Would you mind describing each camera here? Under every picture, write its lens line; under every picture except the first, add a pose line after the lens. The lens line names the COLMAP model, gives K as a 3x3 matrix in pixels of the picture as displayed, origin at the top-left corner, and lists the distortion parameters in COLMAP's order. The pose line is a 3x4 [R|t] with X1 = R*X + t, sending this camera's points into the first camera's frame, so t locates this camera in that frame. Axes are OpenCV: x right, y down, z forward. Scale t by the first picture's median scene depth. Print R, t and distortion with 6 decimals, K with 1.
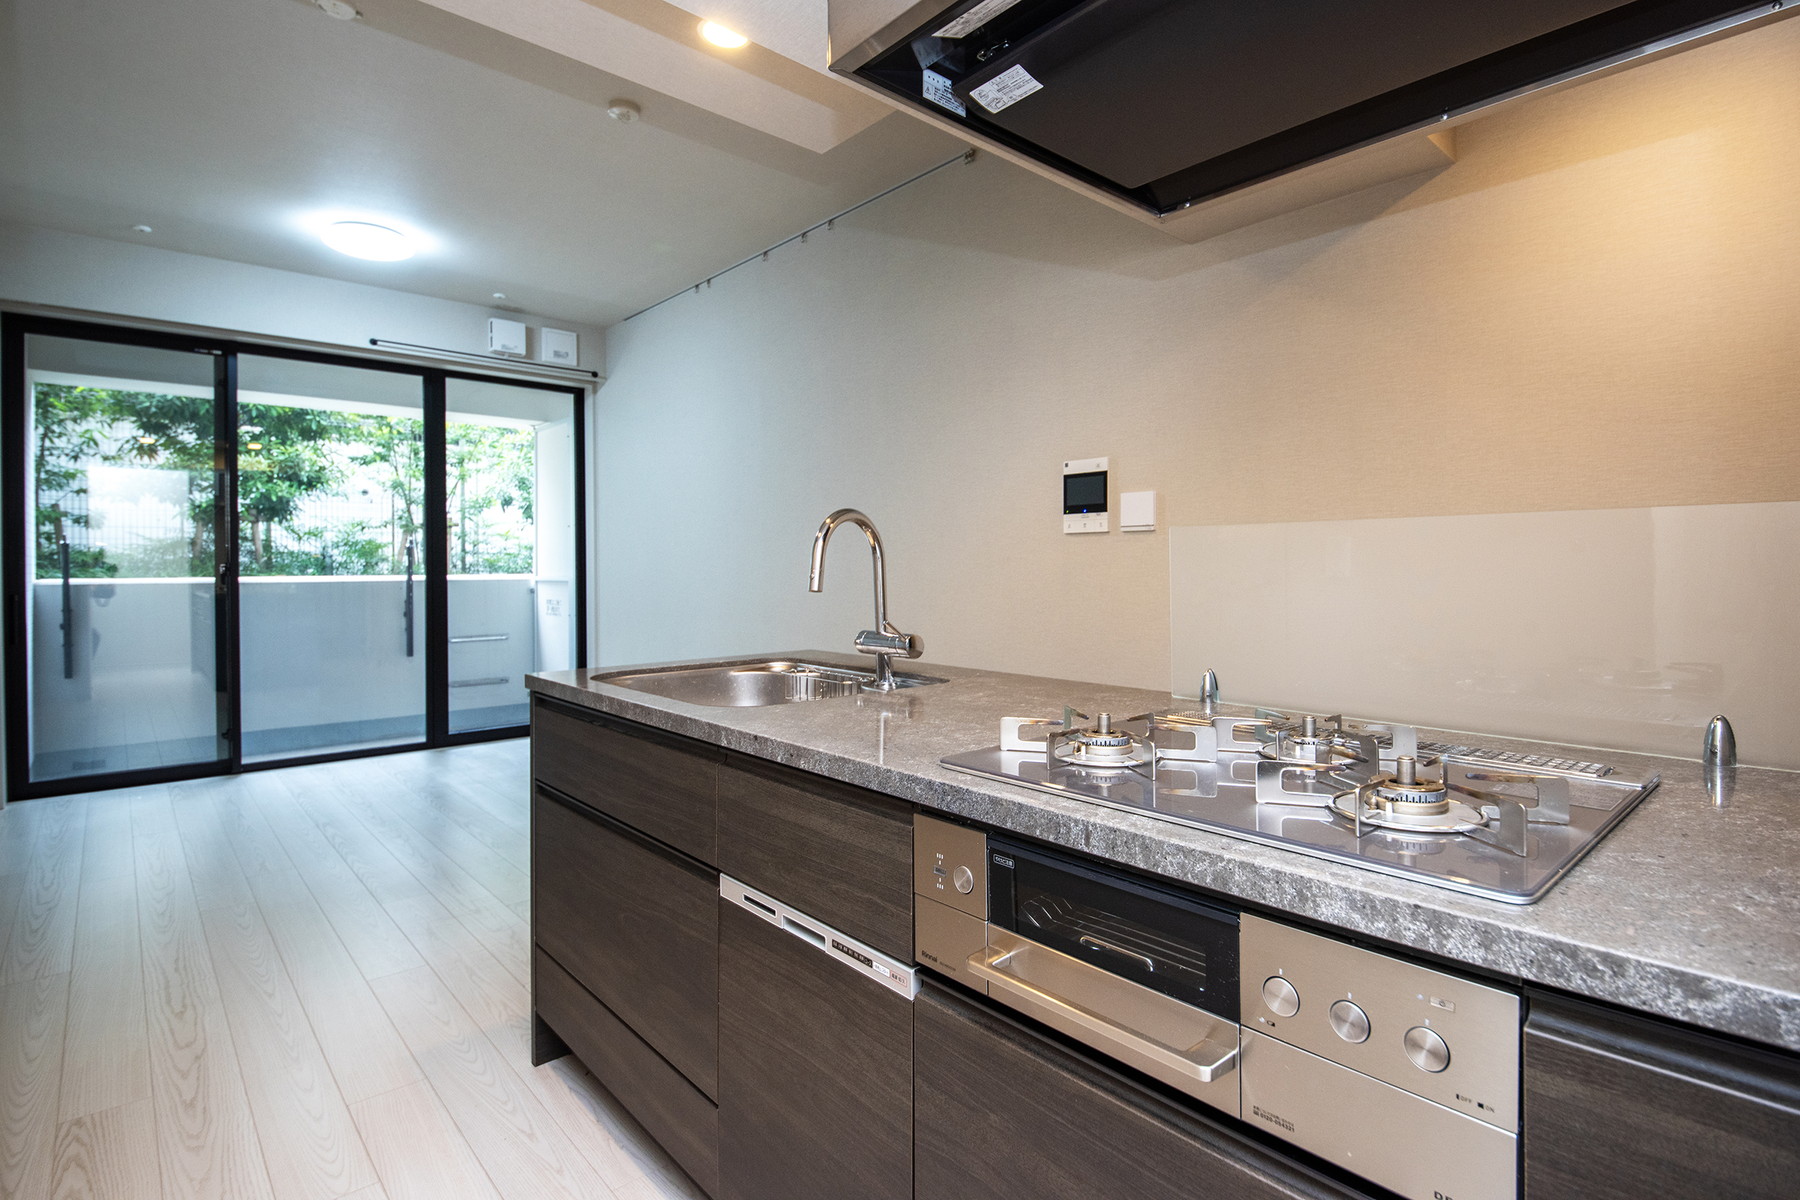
lens RADIAL K [[885.0, 0, 964.1], [0, 885.0, 571.9], [0, 0, 1]] dist [-0.000739, -0.015076]
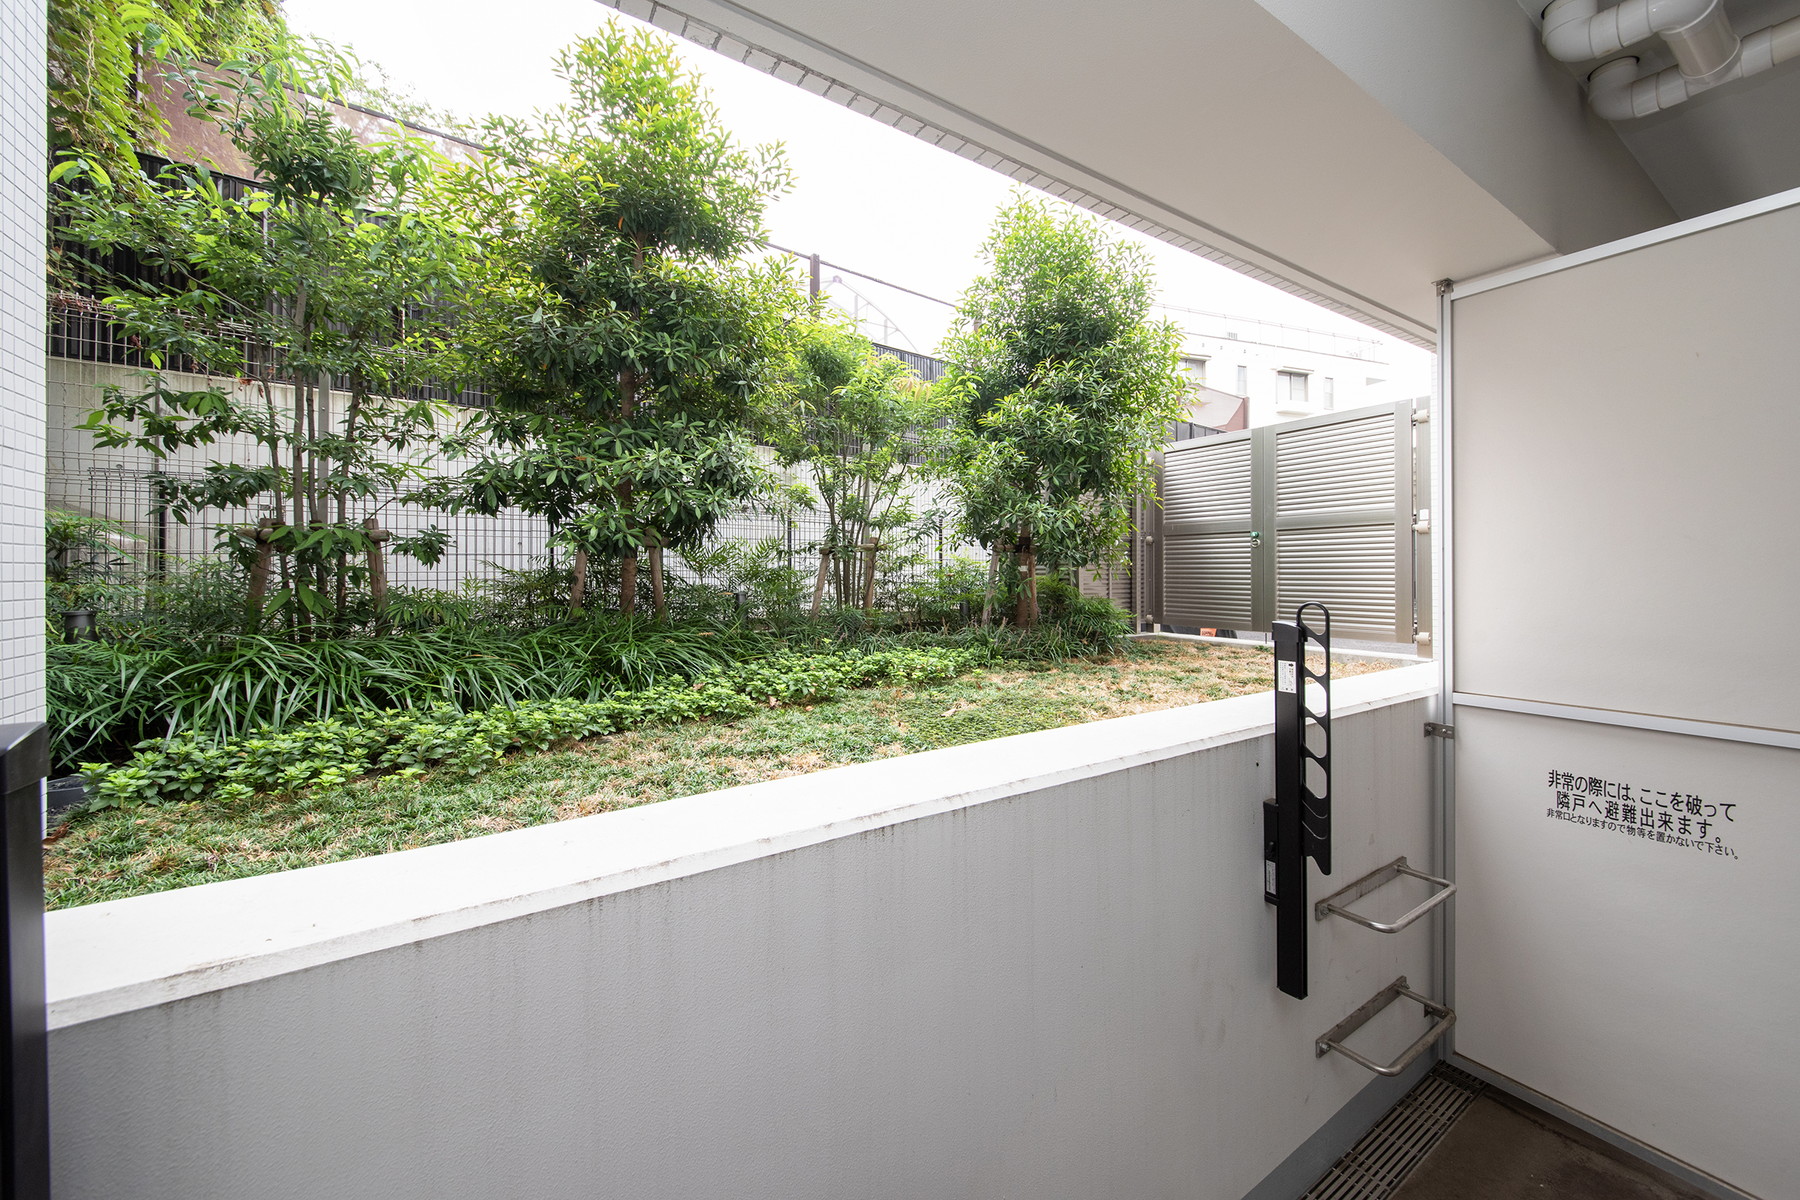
lens RADIAL K [[648.8, 0, 902.6], [0, 648.8, 569.3], [0, 0, 1]] dist [-0.000050, -0.000027]
pose [[0.980253, 0.000122, -0.197746, -0.694547], [-0.001656, 0.999970, -0.007595, -0.047665], [0.197739, 0.007773, 0.980224, 0.737730]]
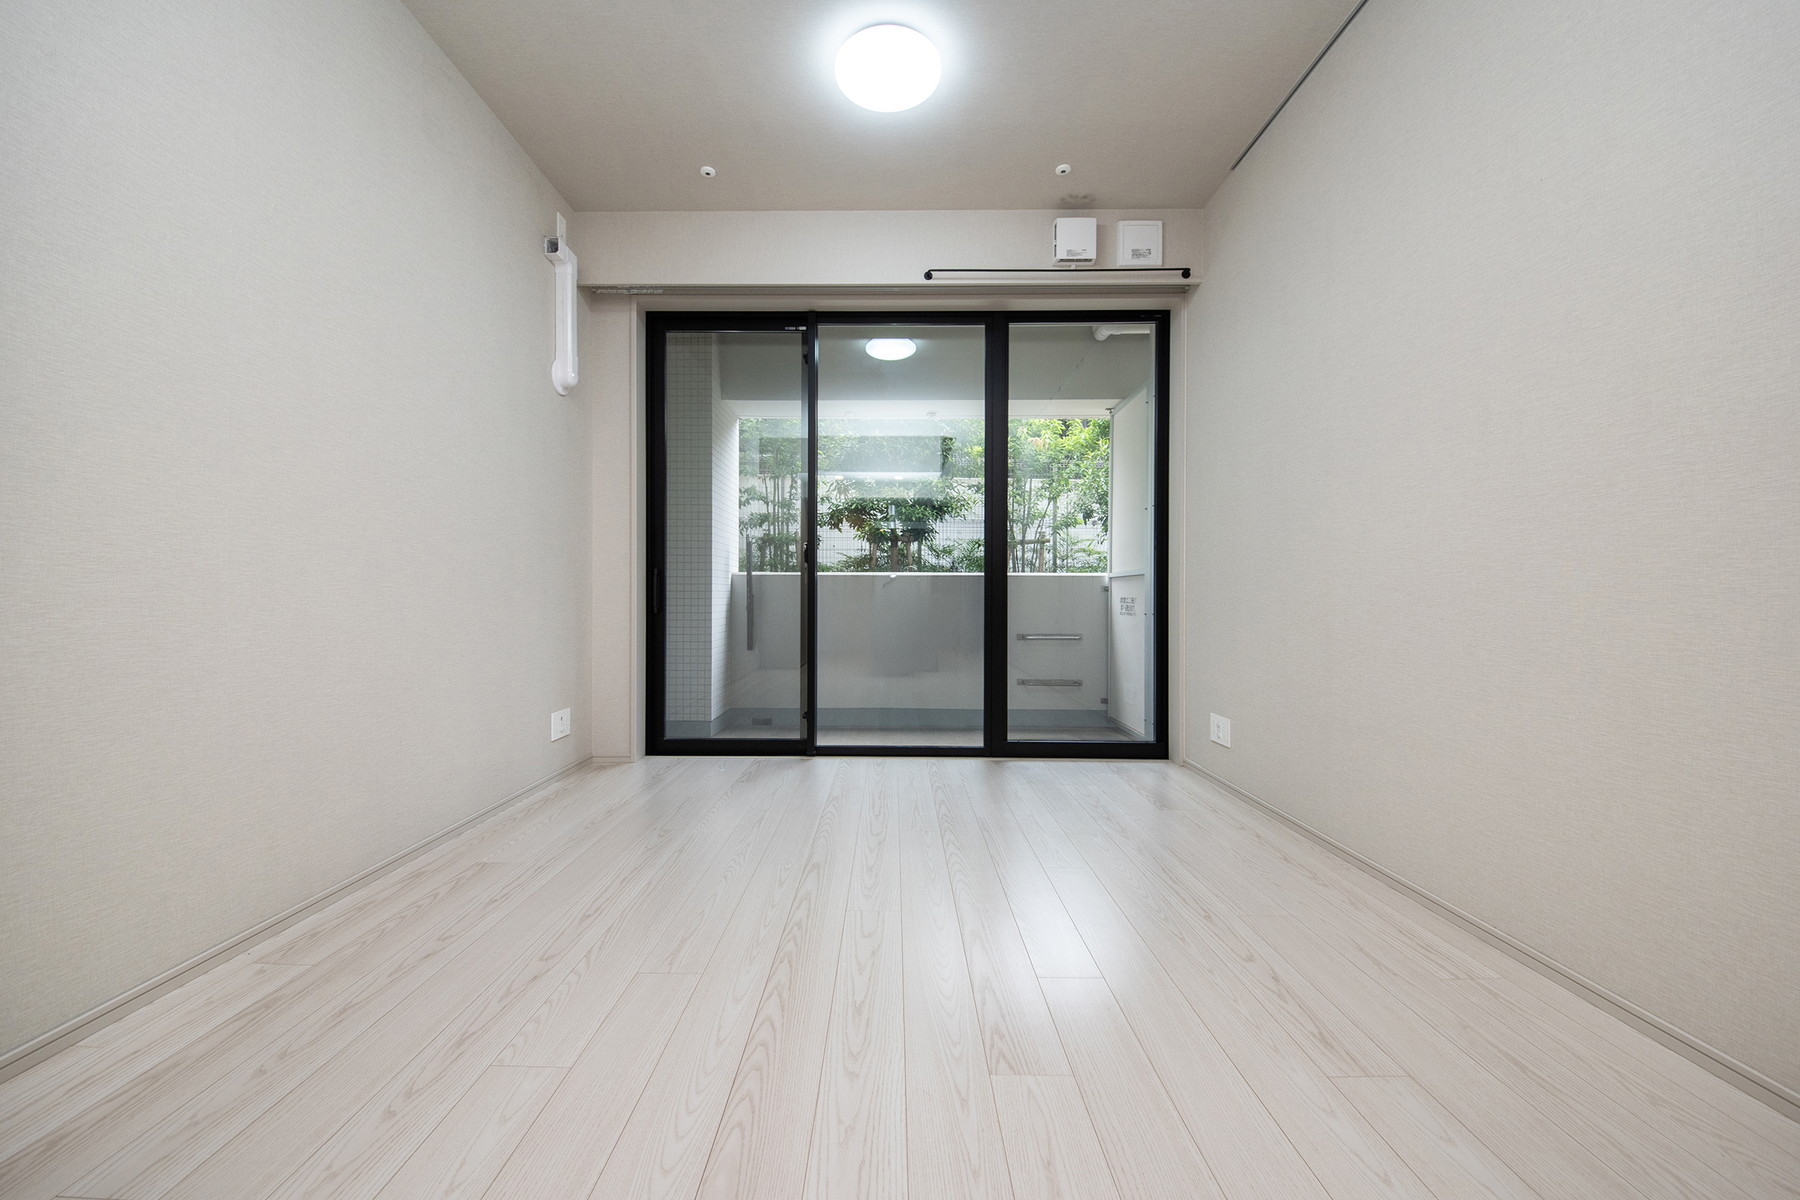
lens RADIAL K [[685.7, 0, 900.0], [0, 685.7, 600.0], [0, 0, 1]] dist [-0.000155, -0.000006]
pose [[0.727111, 0.010606, -0.686438, -0.153586], [-0.012542, 0.999919, 0.002164, 0.035178], [0.686405, 0.007036, 0.727185, 0.332473]]
